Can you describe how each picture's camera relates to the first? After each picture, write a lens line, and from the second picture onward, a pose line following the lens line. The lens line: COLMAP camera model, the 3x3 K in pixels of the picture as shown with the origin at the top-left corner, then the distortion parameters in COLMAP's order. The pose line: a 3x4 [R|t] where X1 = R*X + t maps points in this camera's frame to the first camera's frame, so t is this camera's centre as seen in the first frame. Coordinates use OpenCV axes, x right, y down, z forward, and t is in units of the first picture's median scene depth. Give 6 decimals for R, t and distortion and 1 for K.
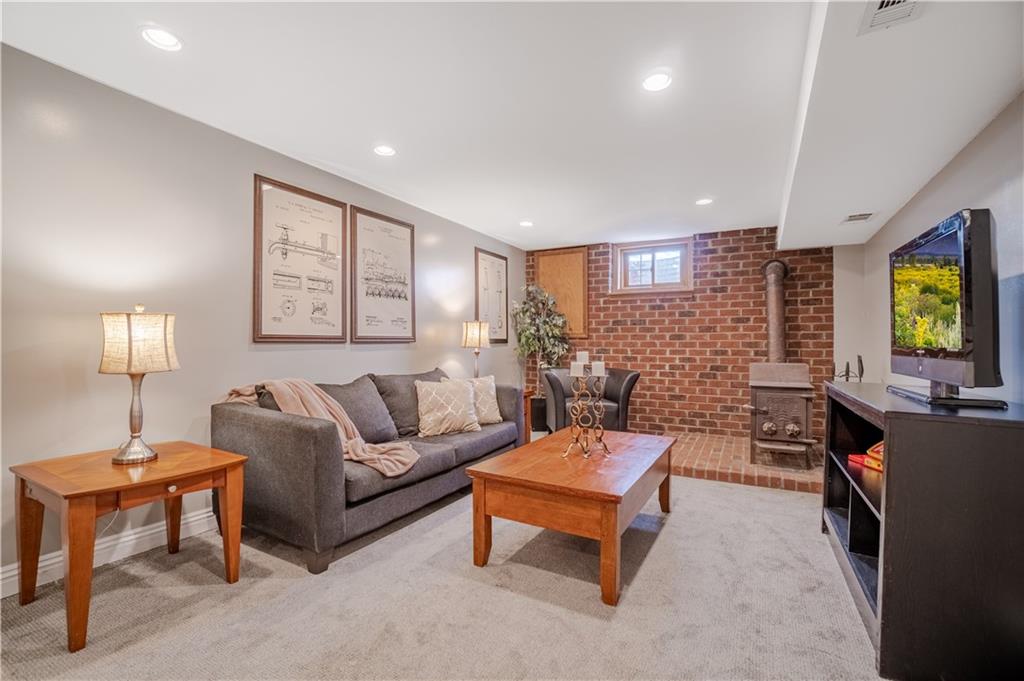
lens RADIAL K [[453.7, 0, 509.1], [0, 453.7, 341.3], [0, 0, 1]] dist [-0.047053, 0.000123]
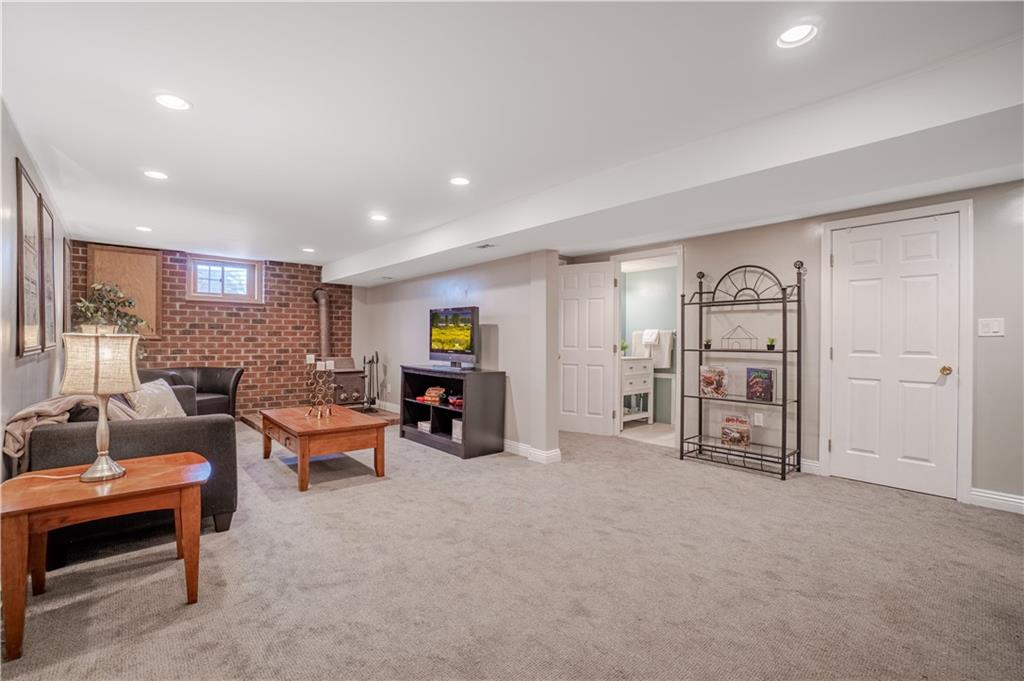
lens RADIAL K [[453.7, 0, 512.6], [0, 453.7, 341.2], [0, 0, 1]] dist [-0.047053, 0.000123]
pose [[0.321537, -0.006338, 0.946876, -0.589209], [-0.014085, 0.999835, 0.011475, -0.029734], [-0.946792, -0.017026, 0.321395, -0.095393]]
